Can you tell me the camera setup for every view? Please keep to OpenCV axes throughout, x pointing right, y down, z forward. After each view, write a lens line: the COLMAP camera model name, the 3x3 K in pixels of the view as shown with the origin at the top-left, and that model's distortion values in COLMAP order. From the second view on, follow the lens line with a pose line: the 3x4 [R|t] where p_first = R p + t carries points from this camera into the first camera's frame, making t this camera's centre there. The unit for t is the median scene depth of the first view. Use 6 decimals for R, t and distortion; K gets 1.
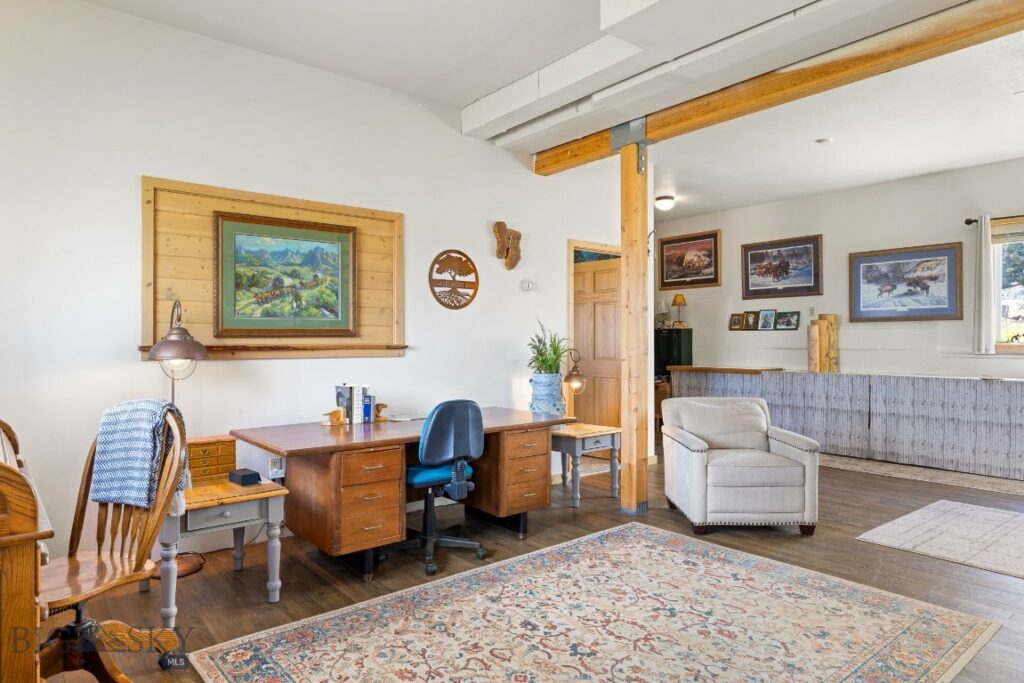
lens RADIAL K [[621.7, 0, 512.0], [0, 621.7, 338.6], [0, 0, 1]] dist [-0.003661, 0.002544]
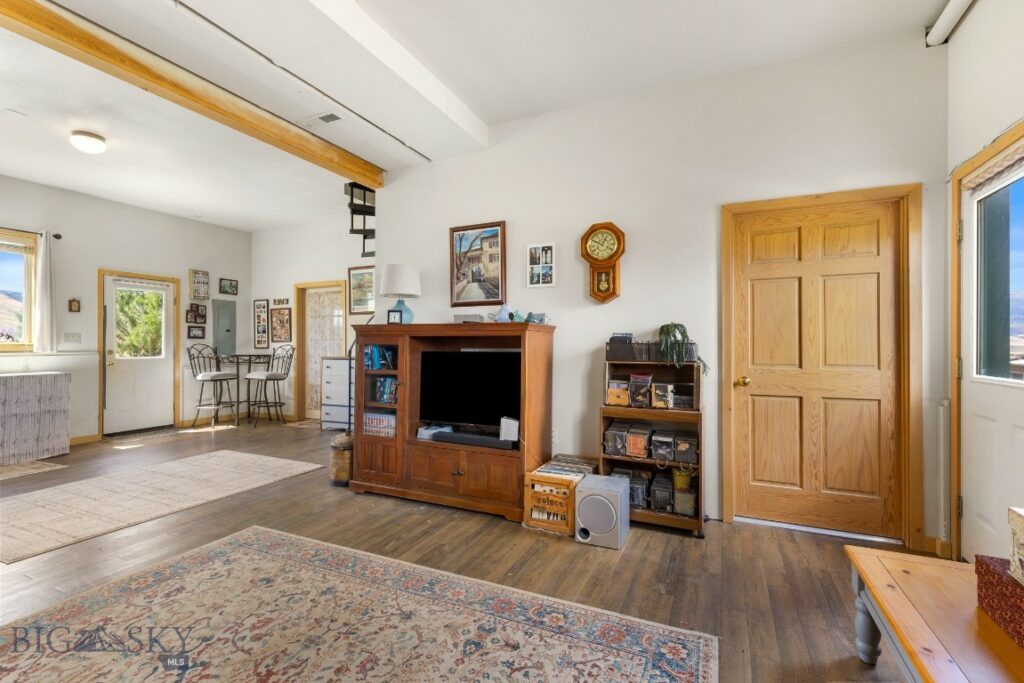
lens RADIAL K [[460.3, 0, 508.4], [0, 460.3, 341.9], [0, 0, 1]] dist [0.011085, -0.000557]
pose [[-0.431901, 0.004877, 0.901908, -0.200149], [-0.002827, 0.999973, -0.006761, 0.008480], [-0.901917, -0.005470, -0.431875, 0.381127]]
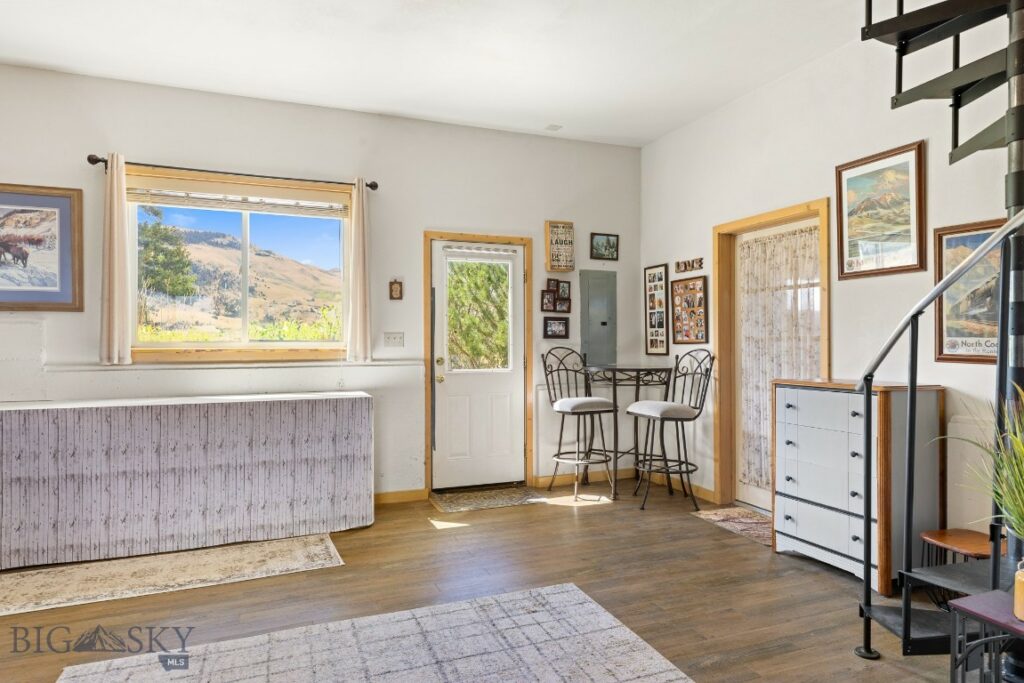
lens RADIAL K [[621.7, 0, 515.5], [0, 621.7, 341.9], [0, 0, 1]] dist [-0.003661, 0.002544]
pose [[0.294202, -0.002398, 0.955740, 0.237517], [-0.001064, 0.999995, 0.002836, -0.001437], [-0.955743, -0.001852, 0.294198, 0.374297]]
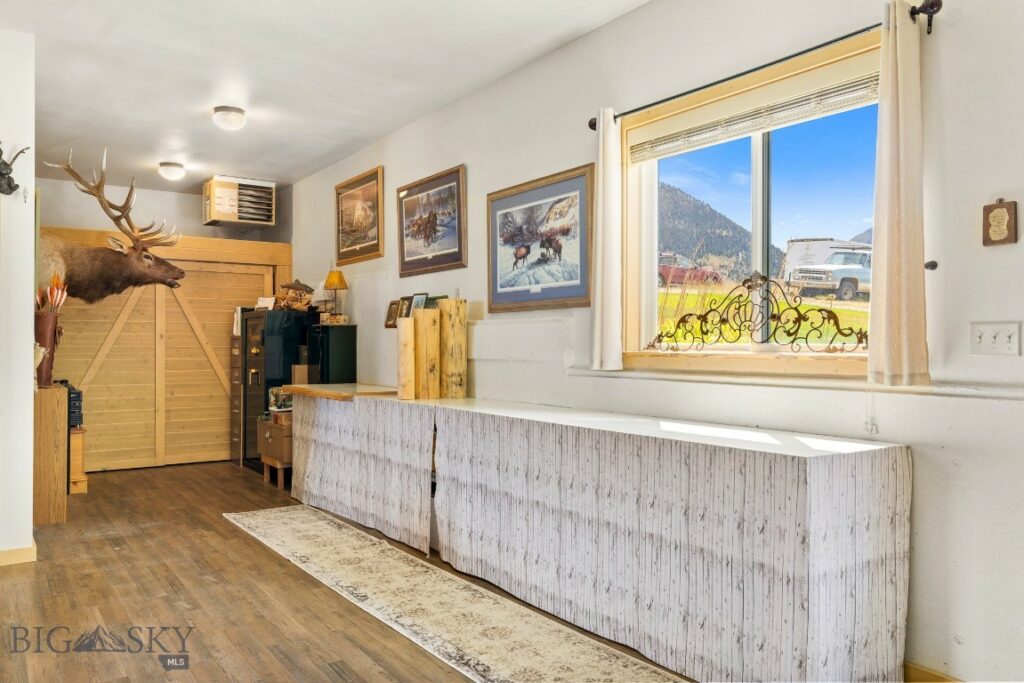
lens RADIAL K [[767.7, 0, 514.4], [0, 767.7, 339.8], [0, 0, 1]] dist [-0.003037, -0.001342]
pose [[0.996808, -0.000655, -0.079837, 0.688271], [0.000591, 0.999999, -0.000814, -0.000494], [0.079837, 0.000764, 0.996808, 0.316630]]
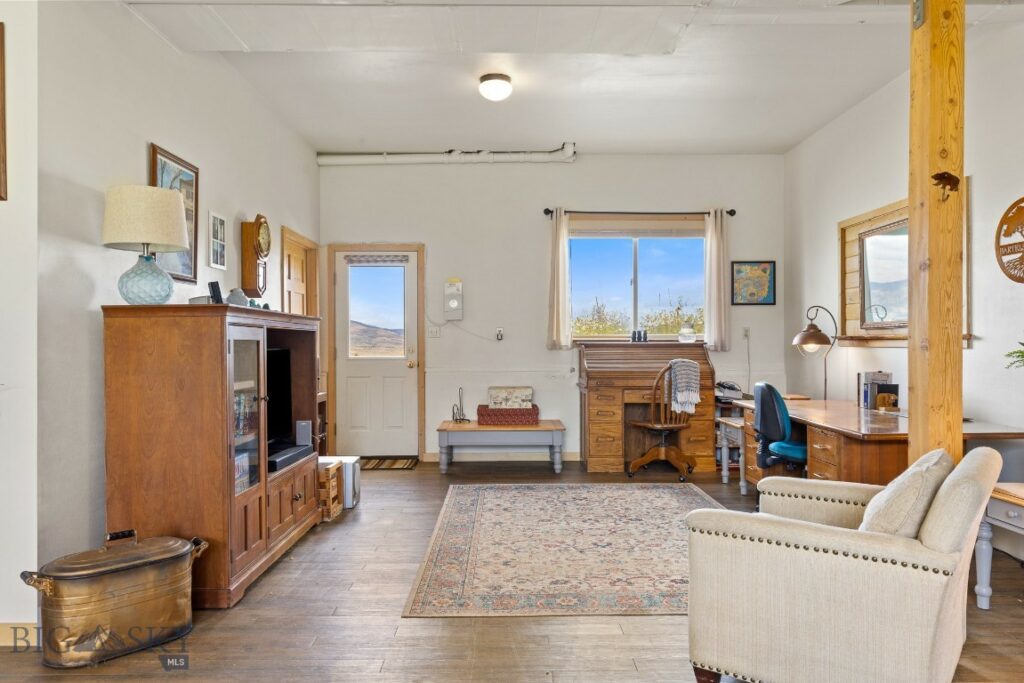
lens RADIAL K [[709.0, 0, 507.0], [0, 709.0, 342.9], [0, 0, 1]] dist [0.005448, 0.000794]
pose [[-0.633247, 0.005973, -0.773927, 0.634525], [0.006804, 0.999975, 0.002151, 0.010346], [0.773920, -0.003904, -0.633271, 0.753717]]
